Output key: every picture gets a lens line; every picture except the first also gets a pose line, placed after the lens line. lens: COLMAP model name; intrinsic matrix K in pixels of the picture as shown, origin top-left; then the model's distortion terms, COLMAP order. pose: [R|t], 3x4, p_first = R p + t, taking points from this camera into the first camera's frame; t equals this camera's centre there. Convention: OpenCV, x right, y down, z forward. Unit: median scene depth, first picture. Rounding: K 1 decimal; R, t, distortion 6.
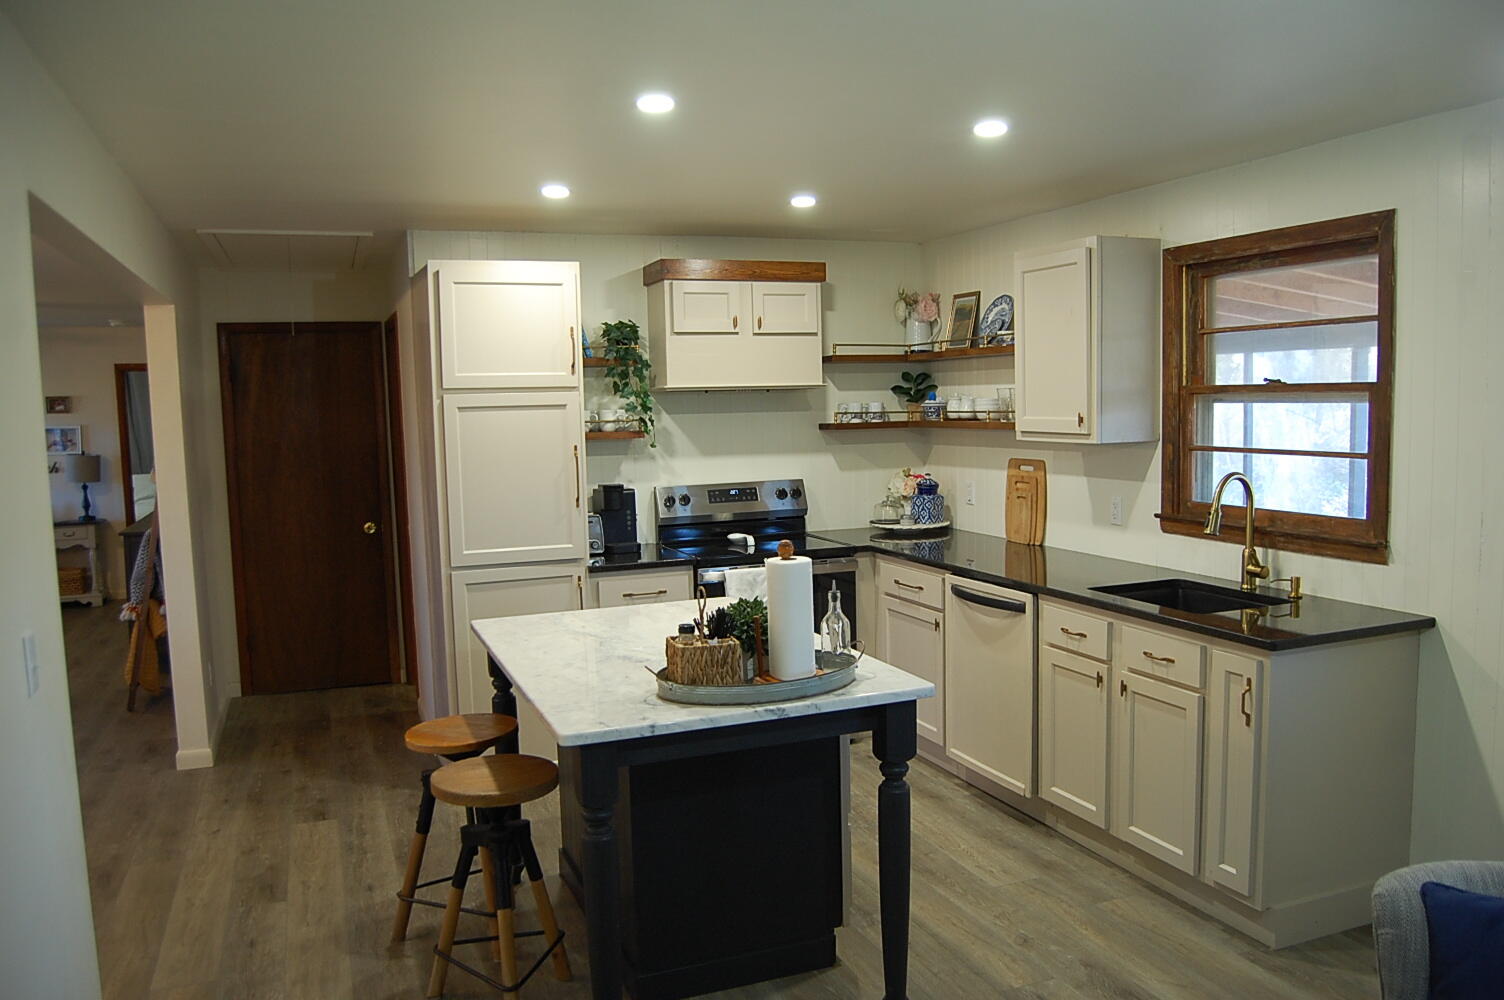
lens RADIAL K [[1182.1, 0, 754.1], [0, 1182.1, 504.1], [0, 0, 1]] dist [-0.097889, 0.043574]
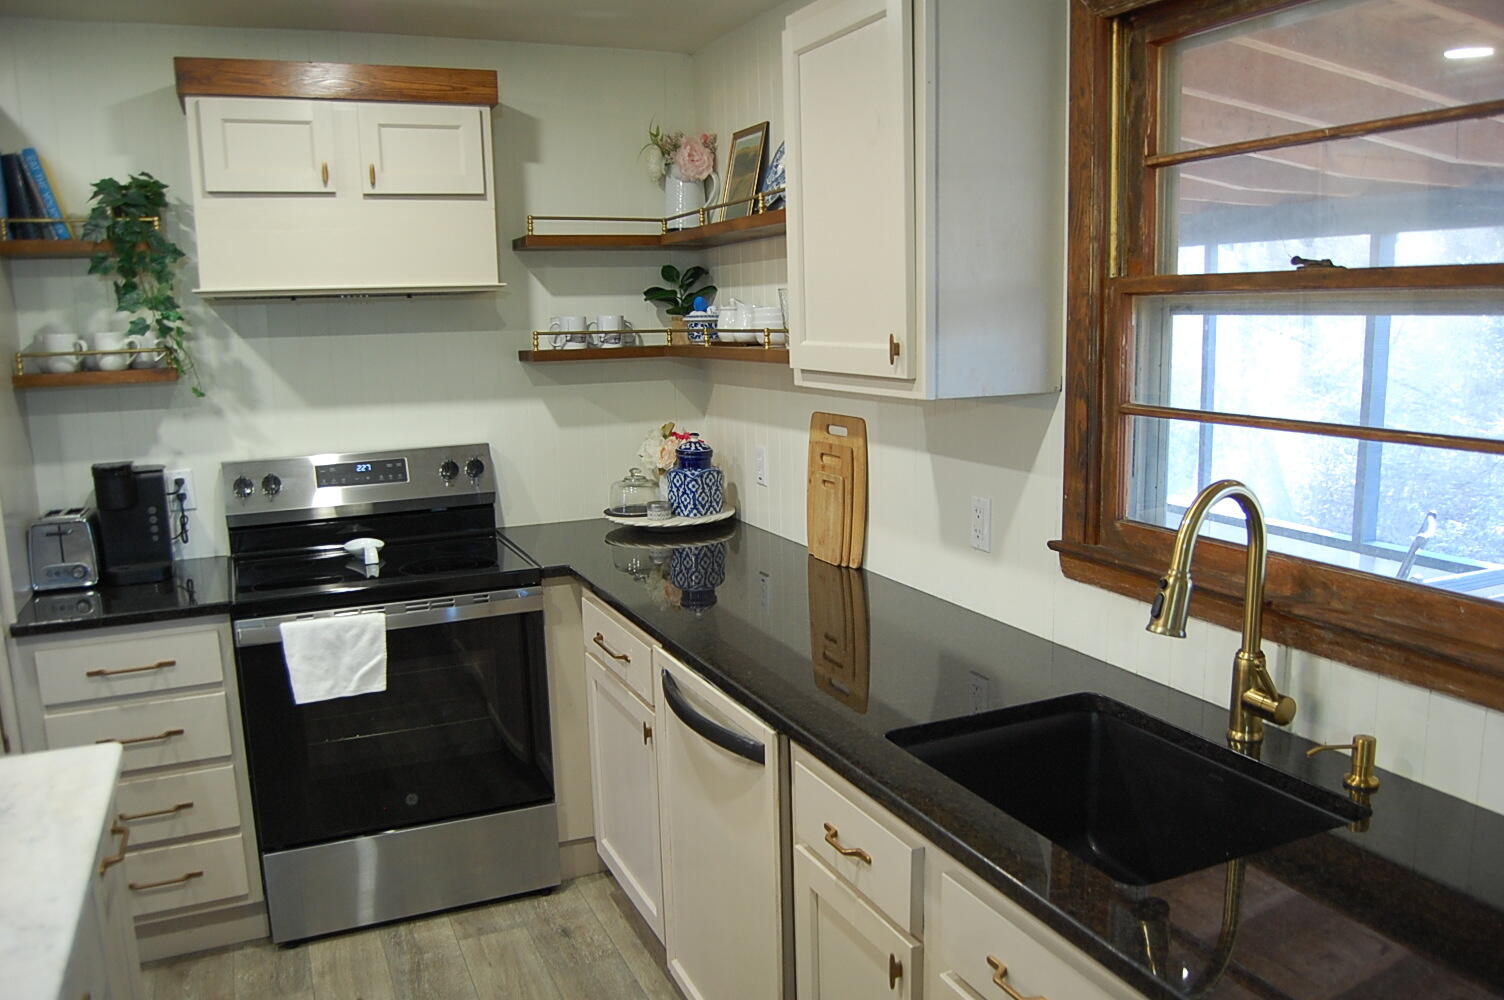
lens RADIAL K [[1182.1, 0, 753.0], [0, 1182.1, 502.5], [0, 0, 1]] dist [-0.097889, 0.043574]
pose [[0.998889, -0.007157, 0.046577, 0.163808], [0.003869, 0.997518, 0.070301, -0.036035], [-0.046964, -0.070042, 0.996438, 0.431579]]
